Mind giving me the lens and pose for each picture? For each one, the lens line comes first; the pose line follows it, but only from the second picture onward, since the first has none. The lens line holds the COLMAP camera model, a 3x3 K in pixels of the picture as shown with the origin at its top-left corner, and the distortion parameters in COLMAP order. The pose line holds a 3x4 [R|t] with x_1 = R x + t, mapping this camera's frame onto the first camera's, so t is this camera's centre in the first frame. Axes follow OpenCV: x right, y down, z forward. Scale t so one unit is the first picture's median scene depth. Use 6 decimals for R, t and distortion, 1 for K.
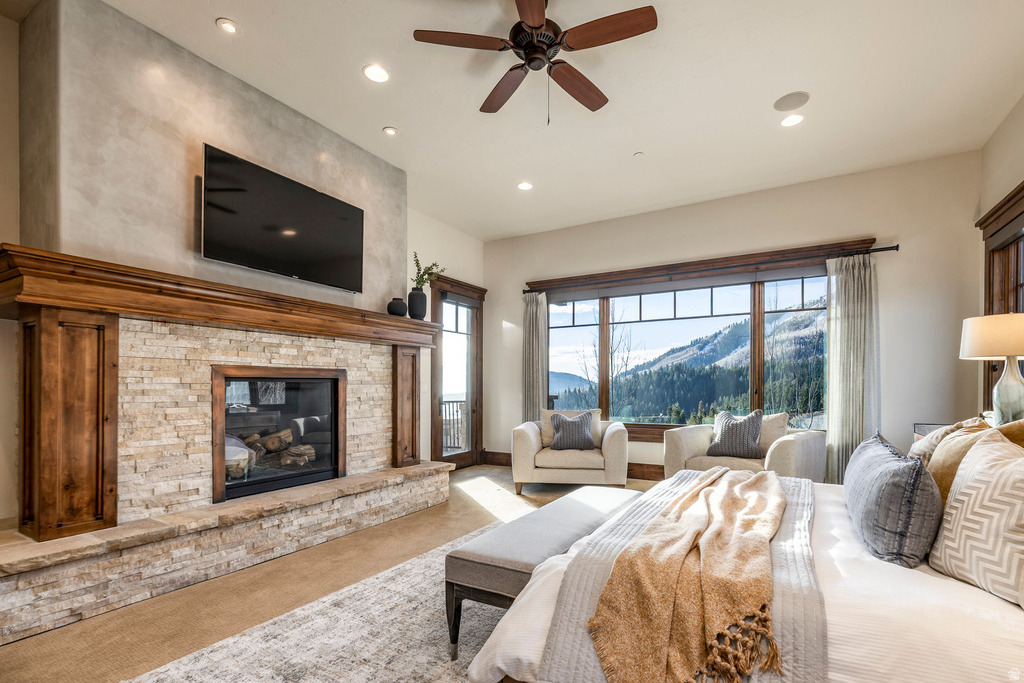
lens RADIAL K [[457.6, 0, 544.7], [0, 457.6, 391.6], [0, 0, 1]] dist [0.002252, 0.000356]
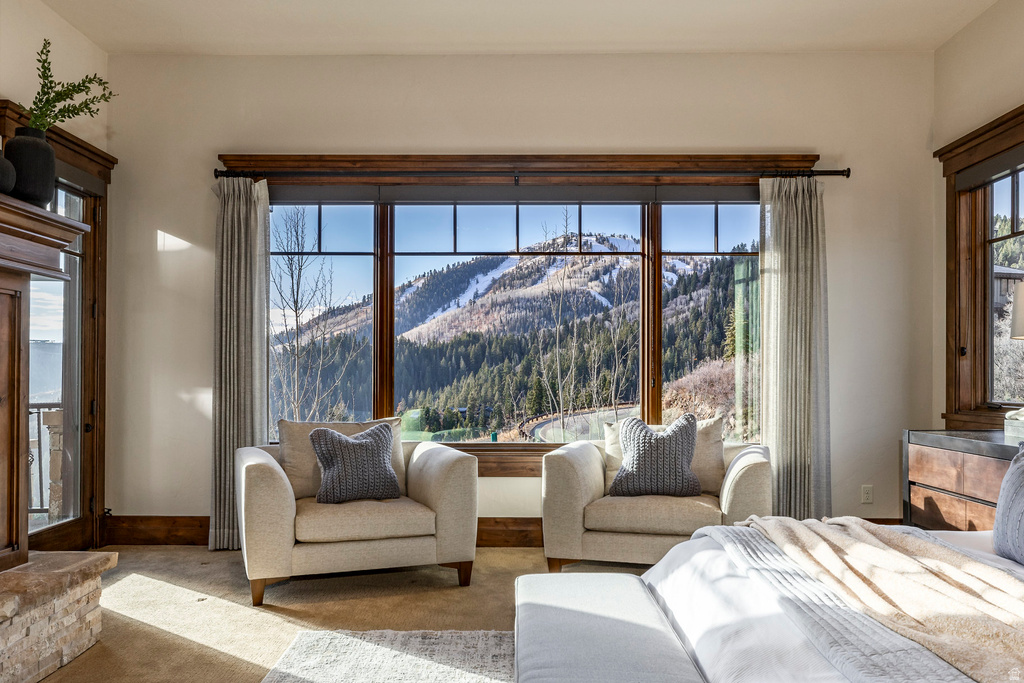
lens RADIAL K [[813.4, 0, 502.3], [0, 813.4, 370.8], [0, 0, 1]] dist [0.005365, 0.000926]
pose [[0.886215, 0.006866, 0.463223, -0.215114], [0.000130, 0.999886, -0.015068, -0.000602], [-0.463274, 0.013414, 0.886114, 0.144934]]
